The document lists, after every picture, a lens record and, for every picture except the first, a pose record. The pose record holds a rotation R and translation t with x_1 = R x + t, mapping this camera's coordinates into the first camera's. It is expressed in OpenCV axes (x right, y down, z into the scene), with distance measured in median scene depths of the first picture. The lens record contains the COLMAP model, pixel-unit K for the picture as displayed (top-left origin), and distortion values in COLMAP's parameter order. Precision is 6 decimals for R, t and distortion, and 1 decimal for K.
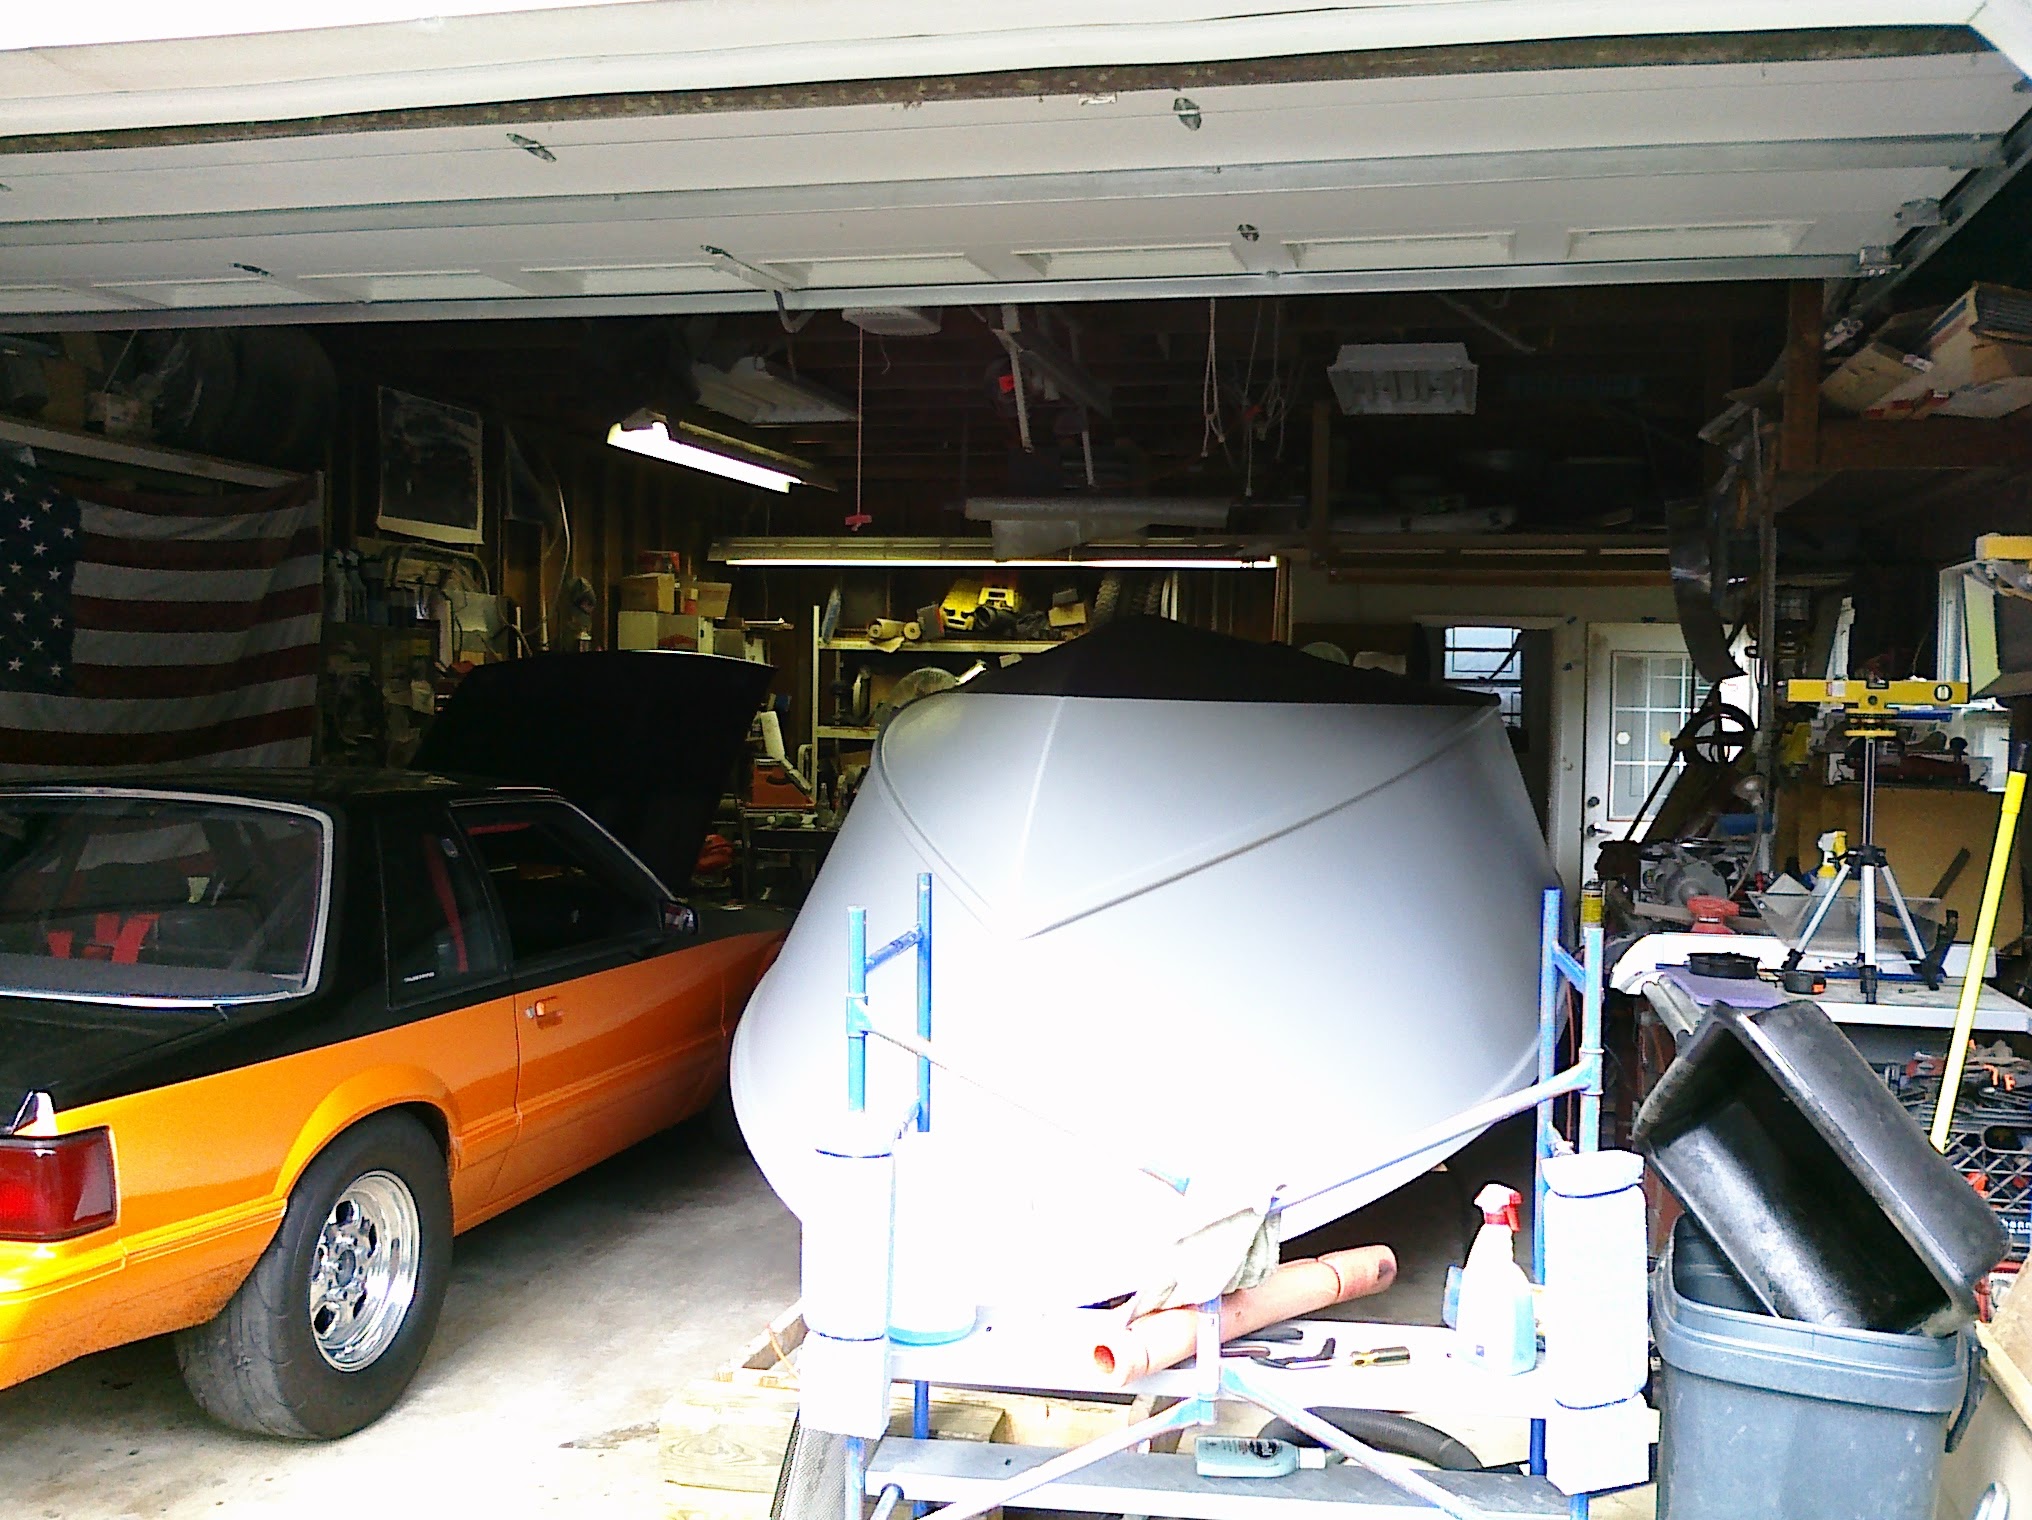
lens RADIAL K [[1809.1, 0, 1016.0], [0, 1809.1, 760.0], [0, 0, 1]] dist [-0.009210, -0.015161]
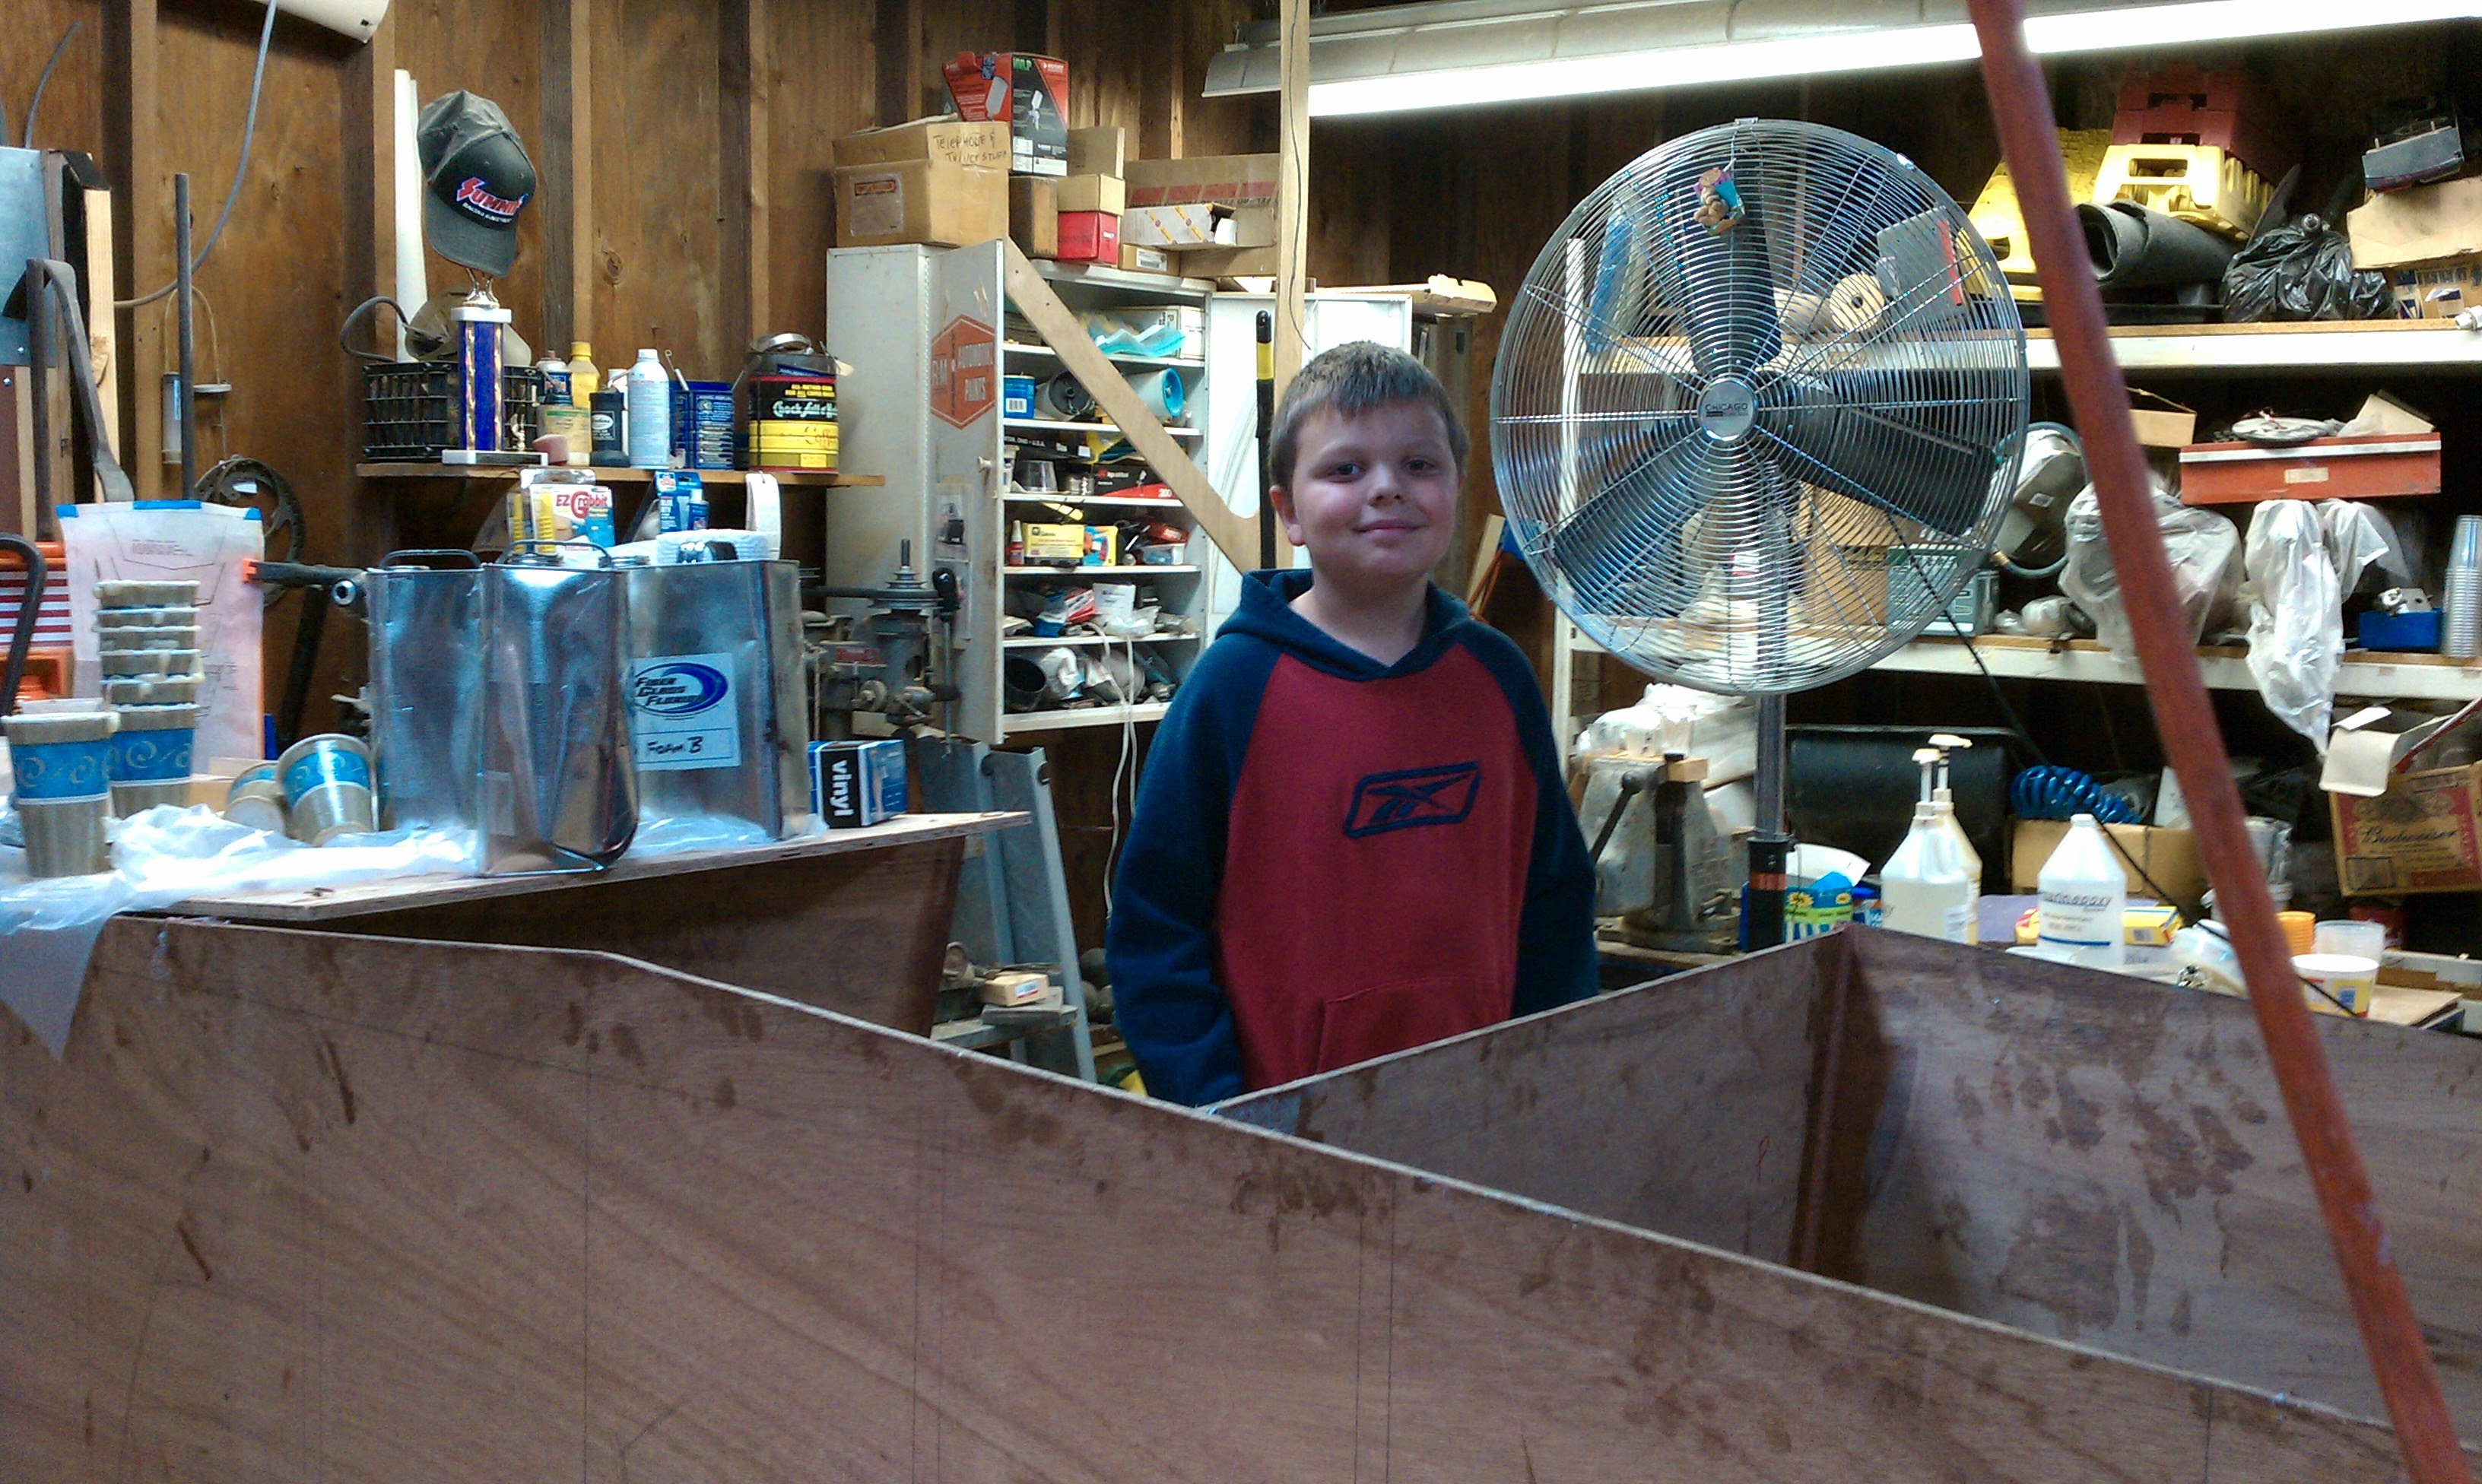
lens RADIAL K [[2675.9, 0, 1241.0], [0, 2675.9, 742.0], [0, 0, 1]] dist [-0.006373, -0.004920]
pose [[0.922447, 0.025465, -0.385282, 0.021430], [-0.007762, 0.998844, 0.047436, -0.018955], [0.386045, -0.040767, 0.921579, 0.549080]]
